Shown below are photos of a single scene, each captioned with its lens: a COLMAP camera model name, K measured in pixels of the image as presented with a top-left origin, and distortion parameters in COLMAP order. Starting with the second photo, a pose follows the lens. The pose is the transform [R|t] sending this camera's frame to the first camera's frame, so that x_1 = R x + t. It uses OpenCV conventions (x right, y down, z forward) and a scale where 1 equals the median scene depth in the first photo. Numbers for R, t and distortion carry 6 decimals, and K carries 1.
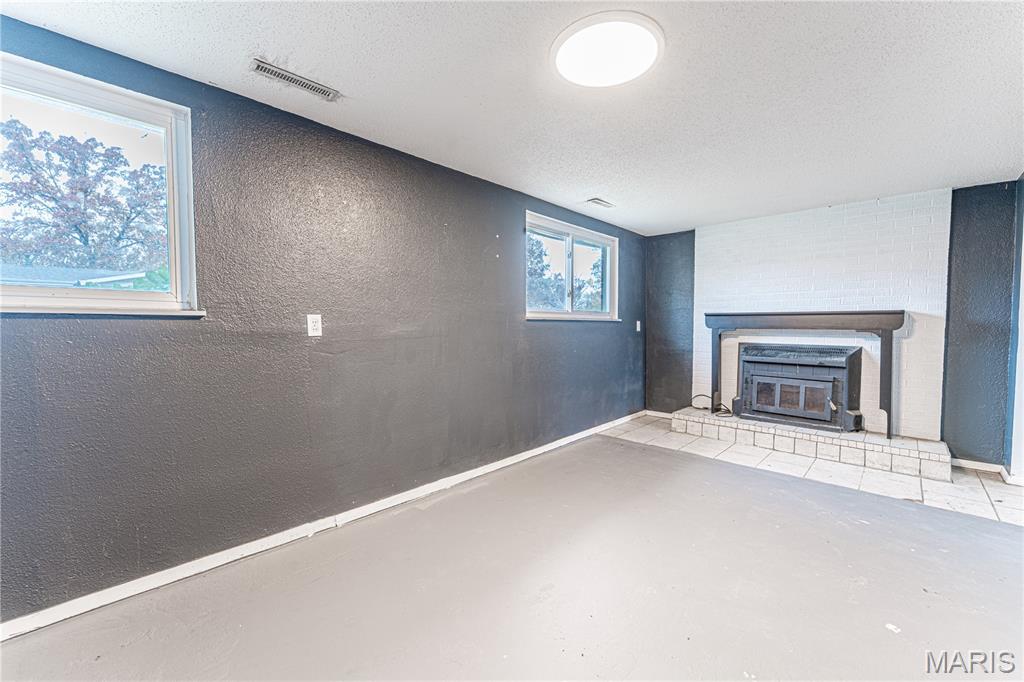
lens RADIAL K [[406.3, 0, 512.0], [0, 406.3, 341.0], [0, 0, 1]] dist [-0.000290, -0.000261]
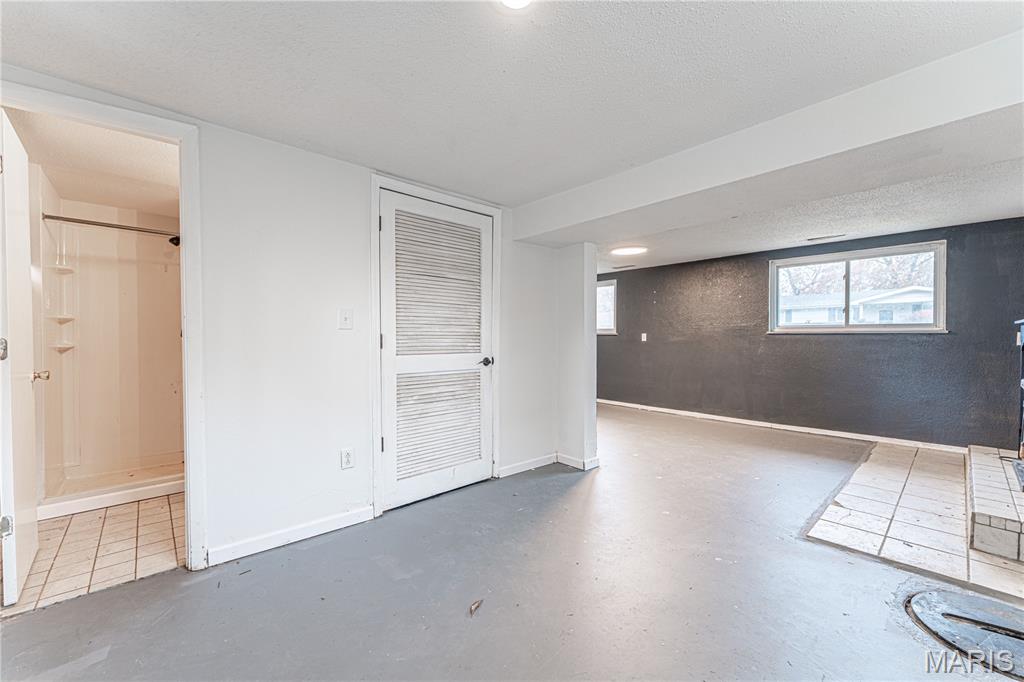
lens RADIAL K [[406.3, 0, 512.0], [0, 406.3, 341.0], [0, 0, 1]] dist [-0.000290, -0.000261]
pose [[-0.067756, 0.008412, -0.997666, 1.613421], [-0.040726, 0.999108, 0.011190, -0.004455], [0.996870, 0.041390, -0.067353, 0.165819]]
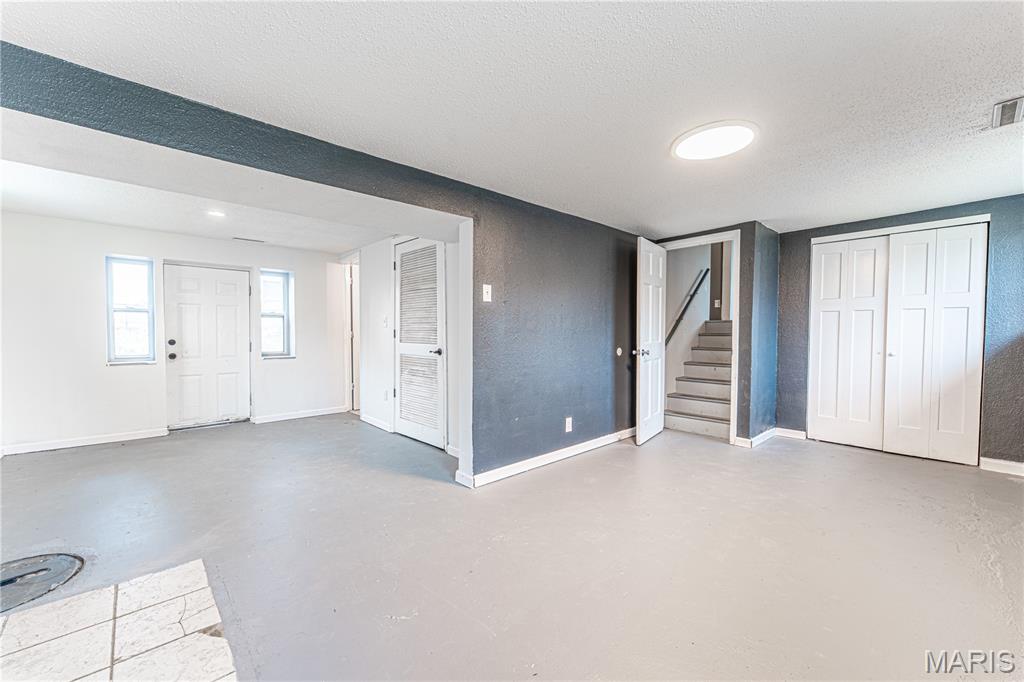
lens RADIAL K [[406.3, 0, 512.0], [0, 406.3, 341.0], [0, 0, 1]] dist [-0.000290, -0.000261]
pose [[-0.998932, -0.002383, 0.046147, 0.405501], [0.000775, 0.997664, 0.068304, -0.053099], [-0.046202, 0.068267, -0.996597, 1.190409]]
